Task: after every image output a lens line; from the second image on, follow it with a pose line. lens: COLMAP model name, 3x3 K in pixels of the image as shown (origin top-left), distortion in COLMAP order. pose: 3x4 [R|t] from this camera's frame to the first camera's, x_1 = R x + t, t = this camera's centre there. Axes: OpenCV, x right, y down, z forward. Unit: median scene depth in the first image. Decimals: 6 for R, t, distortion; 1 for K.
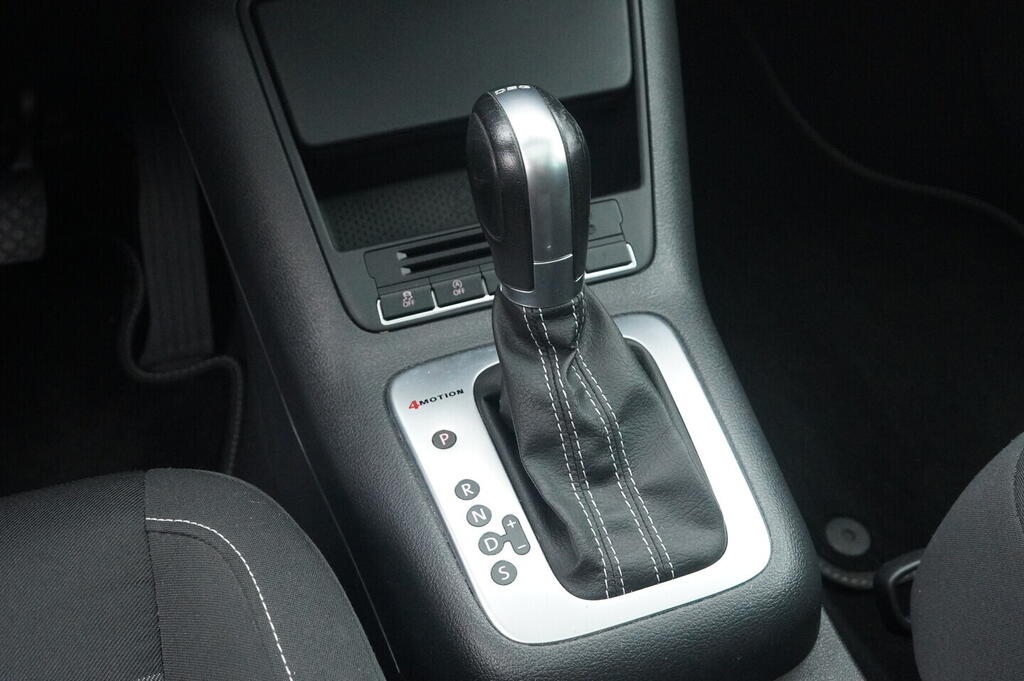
lens RADIAL K [[1022.5, 0, 512.0], [0, 1022.5, 340.5], [0, 0, 1]] dist [-0.024013, 0.043807]
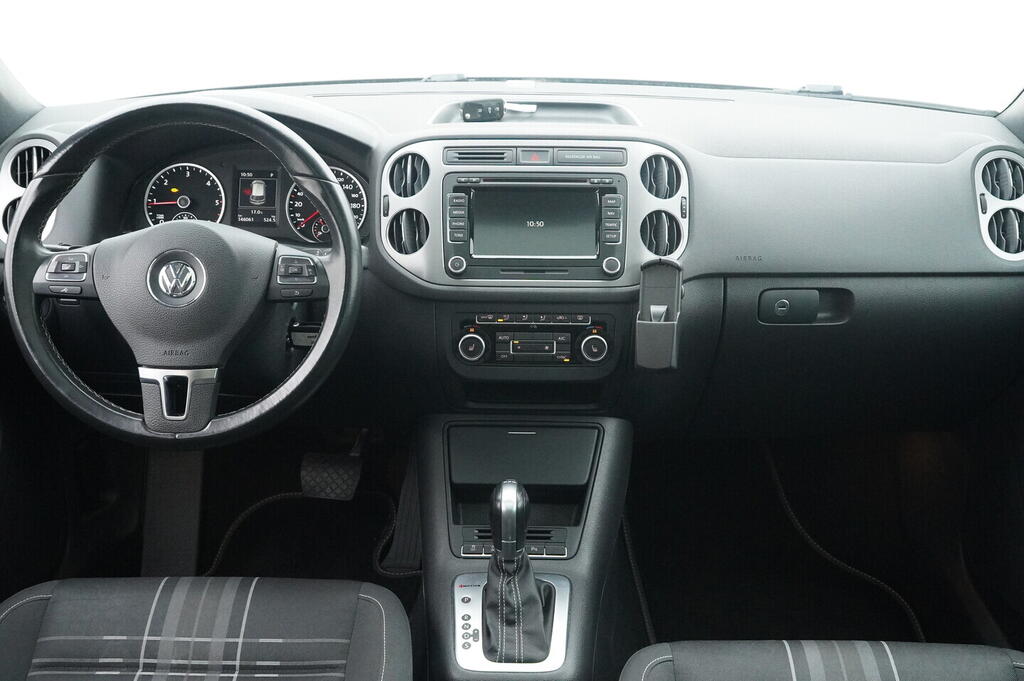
lens RADIAL K [[1022.5, 0, 512.0], [0, 1022.5, 340.5], [0, 0, 1]] dist [-0.024013, 0.043807]
pose [[0.940031, 0.163538, -0.299327, 0.791536], [-0.243242, 0.936611, -0.252177, 0.111938], [0.239113, 0.309863, 0.920223, -1.781291]]
